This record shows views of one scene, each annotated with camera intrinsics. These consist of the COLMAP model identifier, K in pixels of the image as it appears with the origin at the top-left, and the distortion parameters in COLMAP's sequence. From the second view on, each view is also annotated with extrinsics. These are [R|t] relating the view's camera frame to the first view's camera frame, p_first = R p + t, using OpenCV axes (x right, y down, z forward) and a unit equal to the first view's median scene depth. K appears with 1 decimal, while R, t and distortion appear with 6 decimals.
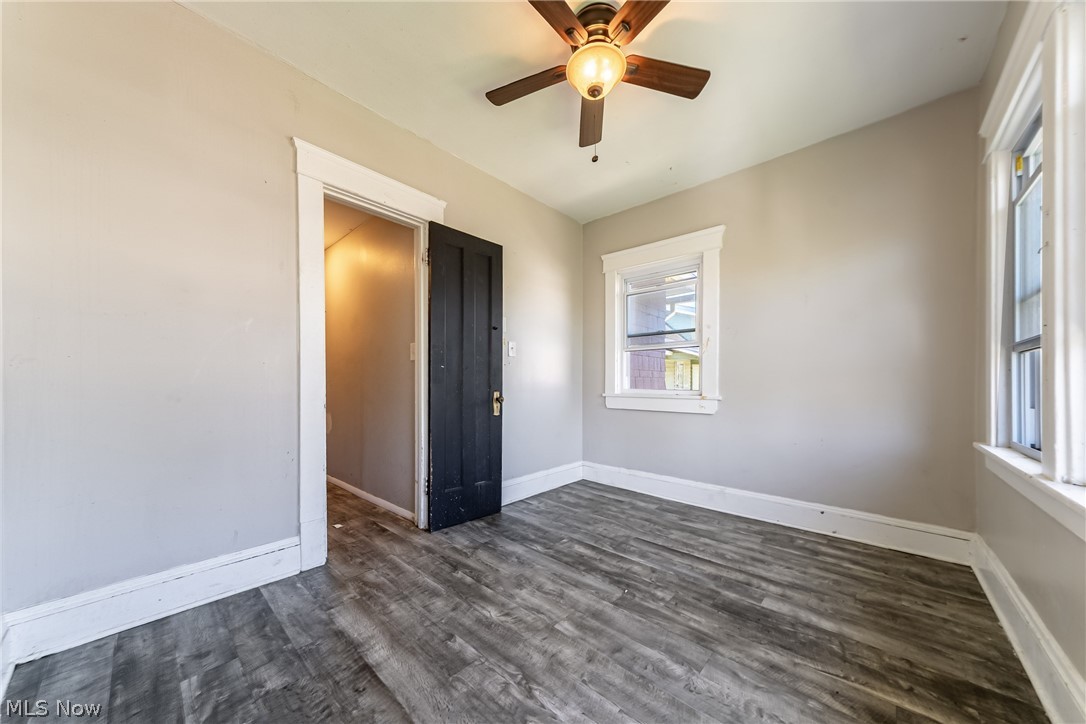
lens RADIAL K [[374.4, 0, 538.6], [0, 374.4, 386.0], [0, 0, 1]] dist [0.001965, -0.000028]
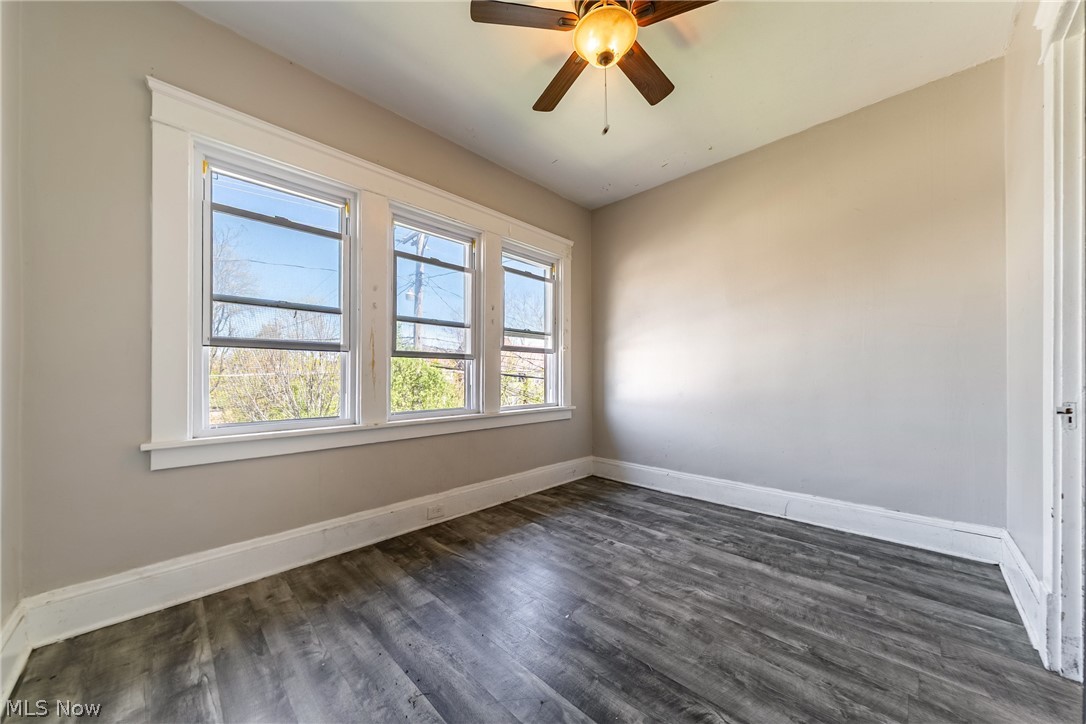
lens RADIAL K [[374.4, 0, 543.0], [0, 374.4, 372.6], [0, 0, 1]] dist [0.001965, -0.000028]
pose [[-0.999404, 0.000435, 0.034526, 0.279107], [0.000087, 0.999949, -0.010084, -0.001051], [-0.034528, -0.010075, -0.999353, 2.004764]]
